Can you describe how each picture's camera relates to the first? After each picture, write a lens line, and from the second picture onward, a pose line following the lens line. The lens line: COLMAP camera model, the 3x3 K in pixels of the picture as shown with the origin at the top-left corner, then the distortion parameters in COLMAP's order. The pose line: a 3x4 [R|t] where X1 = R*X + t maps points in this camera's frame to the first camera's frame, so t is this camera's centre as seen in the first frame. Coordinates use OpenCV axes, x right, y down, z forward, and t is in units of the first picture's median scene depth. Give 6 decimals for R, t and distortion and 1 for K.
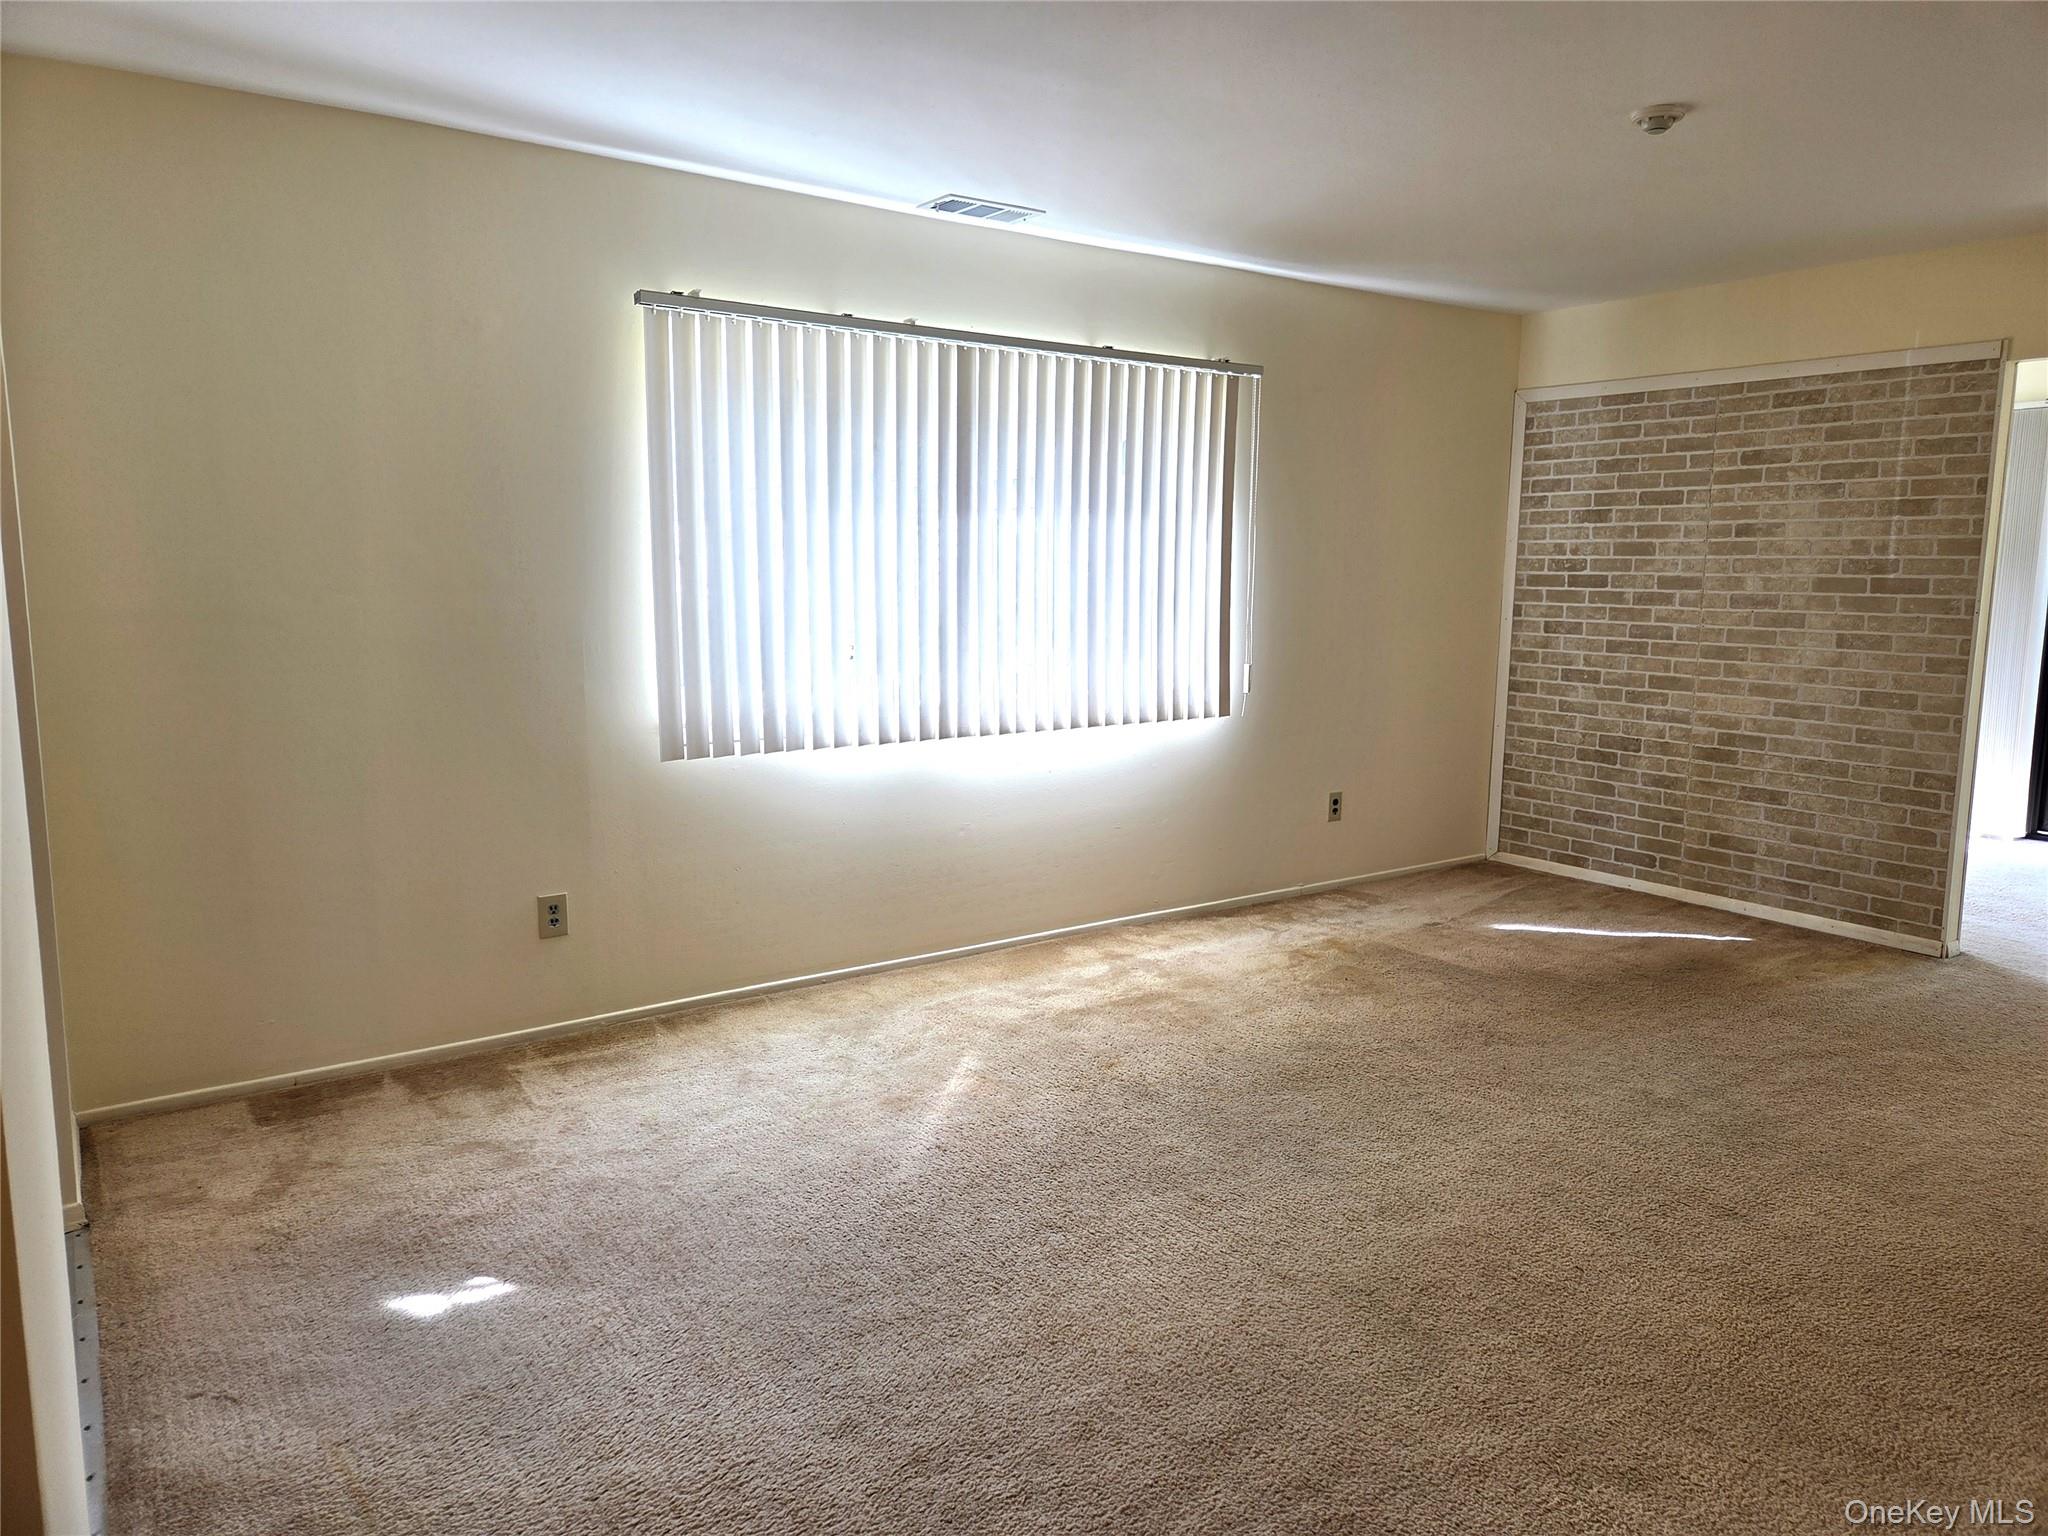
lens RADIAL K [[1360.1, 0, 1027.5], [0, 1360.1, 772.2], [0, 0, 1]] dist [0.082148, -0.070413]
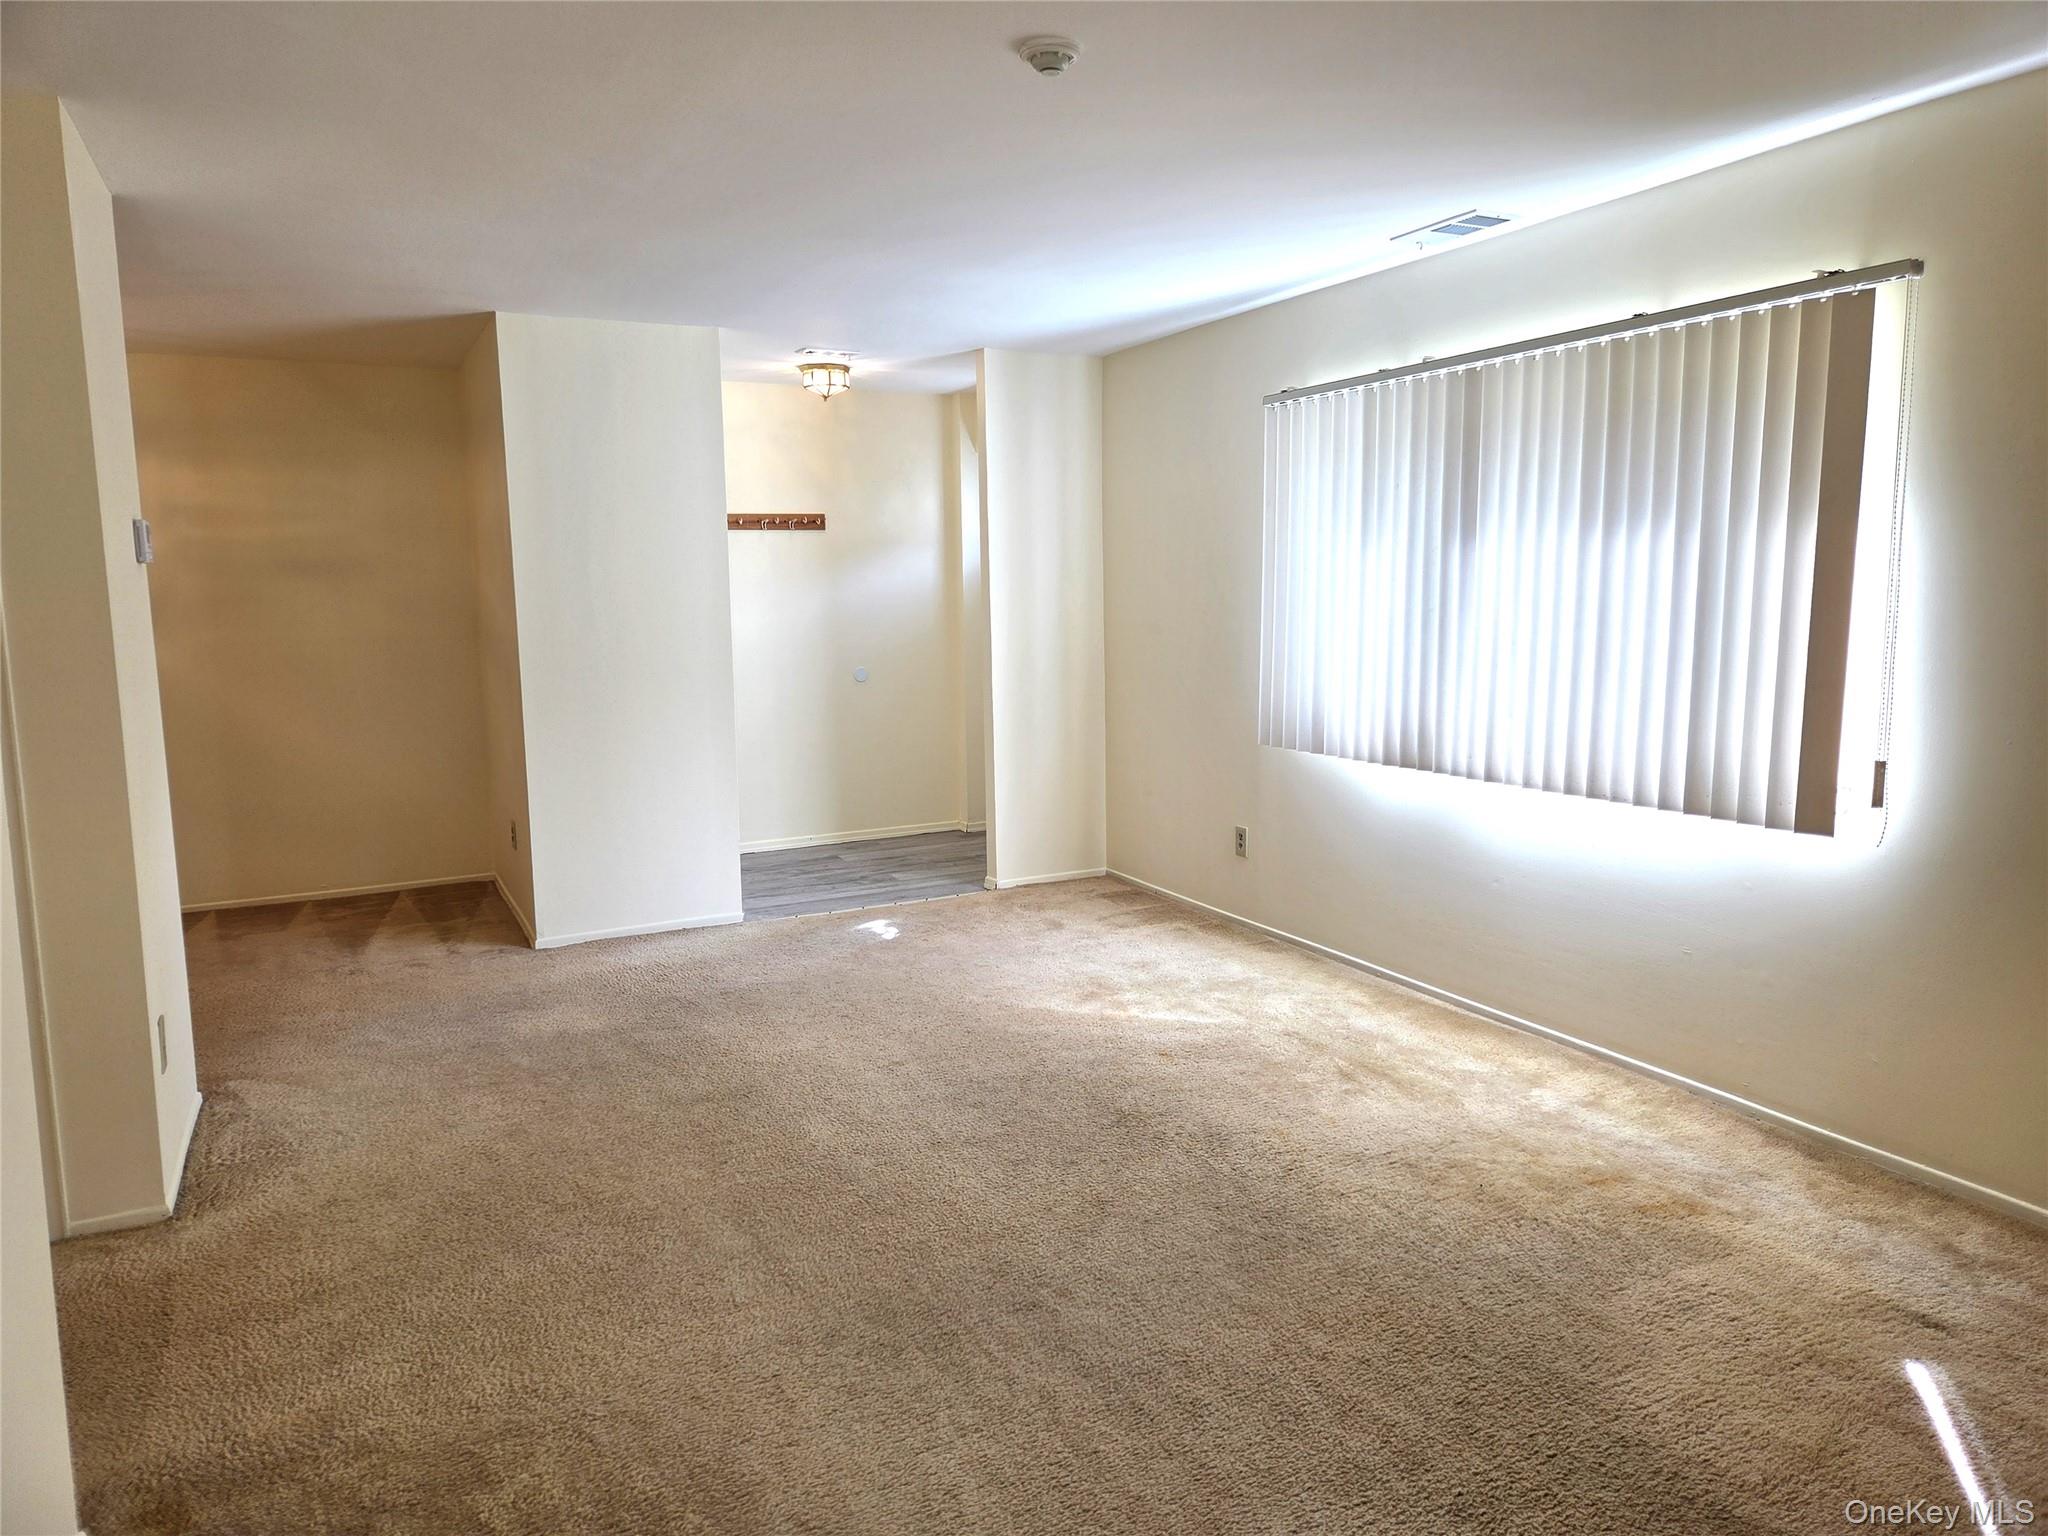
lens RADIAL K [[1360.1, 0, 1027.5], [0, 1360.1, 772.2], [0, 0, 1]] dist [0.082148, -0.070413]
pose [[-0.145204, 0.131368, -0.980642, 1.023476], [-0.142161, 0.978092, 0.152076, -0.143777], [0.979135, 0.161491, -0.123347, 0.903304]]
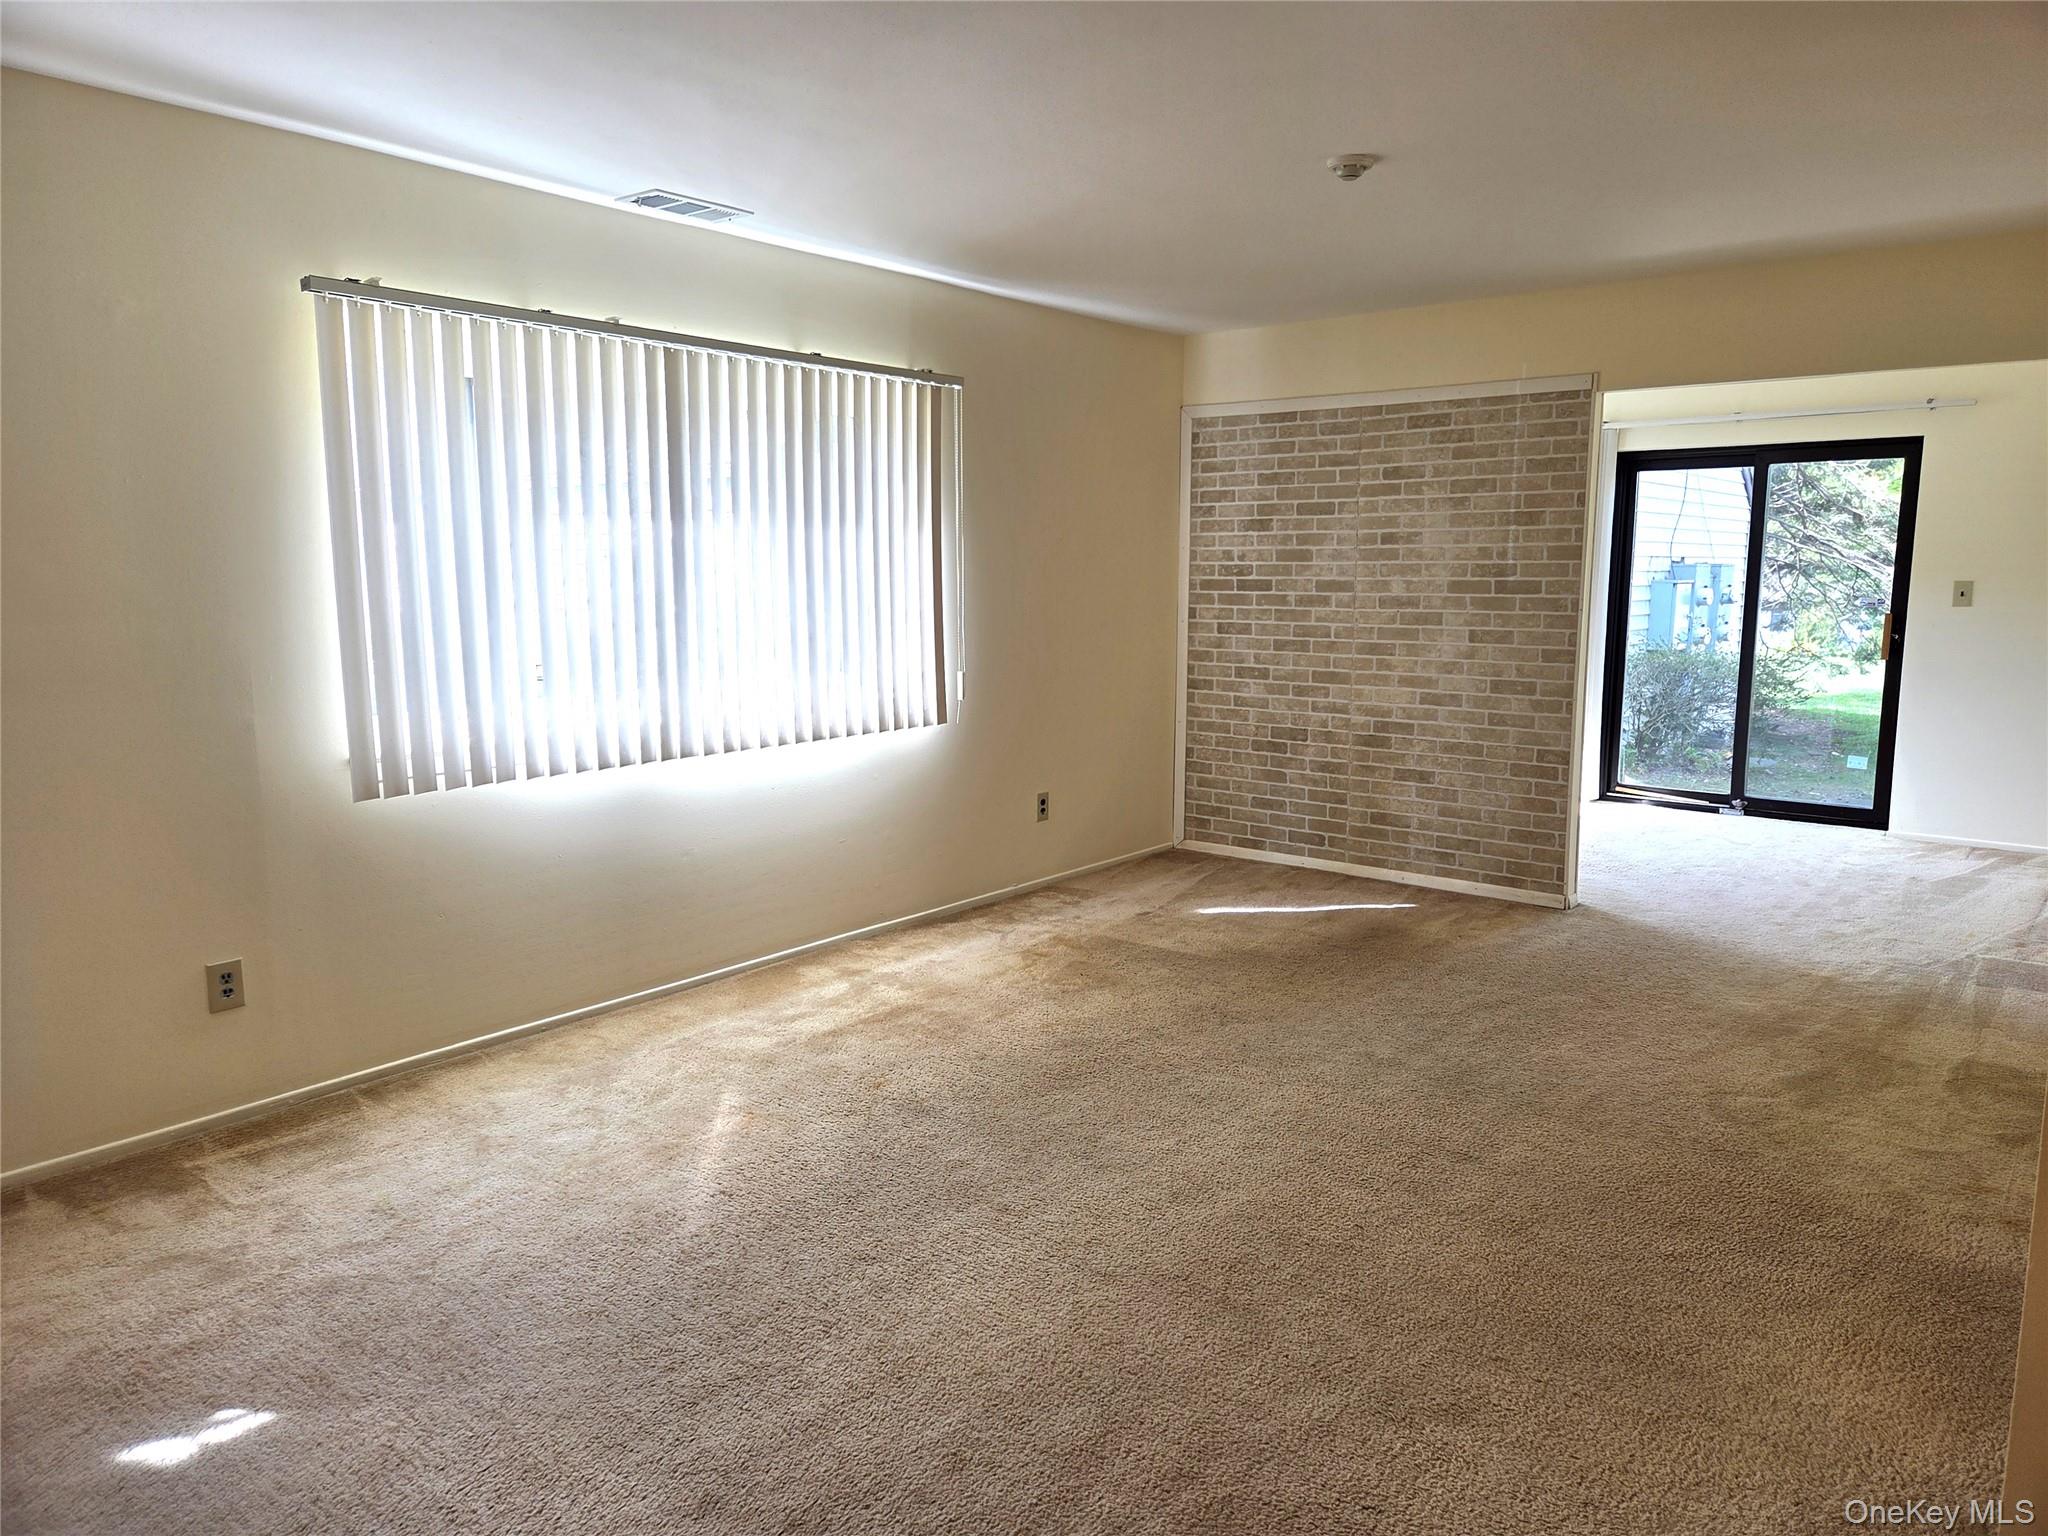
lens RADIAL K [[1368.5, 0, 1024.0], [0, 1368.5, 768.0], [0, 0, 1]] dist [0.074779, -0.064138]
pose [[0.964764, -0.048677, 0.258576, -0.075233], [0.049832, 0.998755, 0.002089, -0.009482], [-0.258356, 0.010870, 0.965989, 0.011788]]
